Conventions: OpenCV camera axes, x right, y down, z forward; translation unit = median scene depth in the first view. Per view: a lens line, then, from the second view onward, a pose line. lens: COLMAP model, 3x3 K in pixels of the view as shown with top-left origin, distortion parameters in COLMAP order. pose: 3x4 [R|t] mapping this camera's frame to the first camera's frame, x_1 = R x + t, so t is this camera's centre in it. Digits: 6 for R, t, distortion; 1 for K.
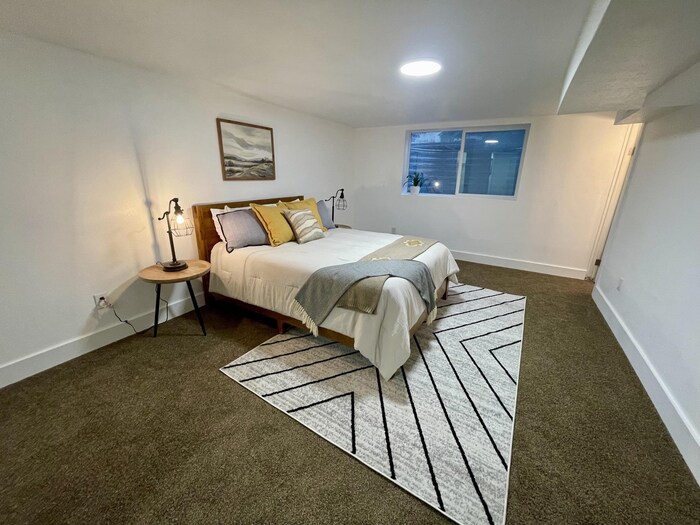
lens RADIAL K [[283.0, 0, 353.5], [0, 283.0, 260.0], [0, 0, 1]] dist [-0.002416, 0.000031]
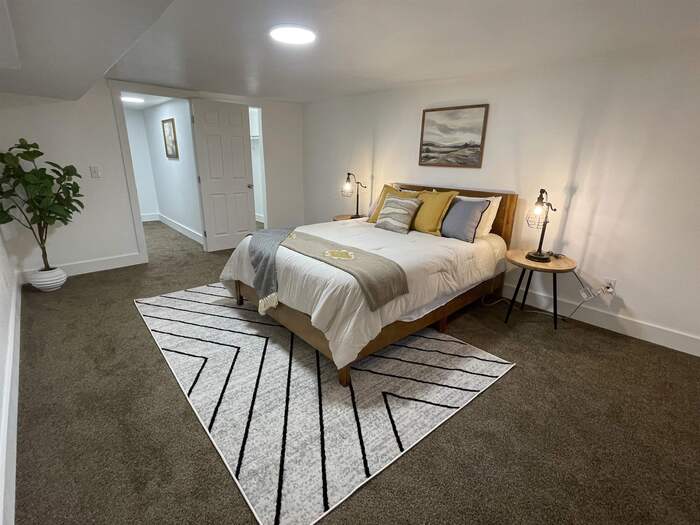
lens RADIAL K [[337.9, 0, 349.3], [0, 337.9, 263.6], [0, 0, 1]] dist [-0.008849, -0.000247]
pose [[-0.298193, 0.271196, -0.915169, 0.921752], [-0.306033, 0.881008, 0.360789, -0.329157], [0.904116, 0.387656, -0.179716, 1.118451]]
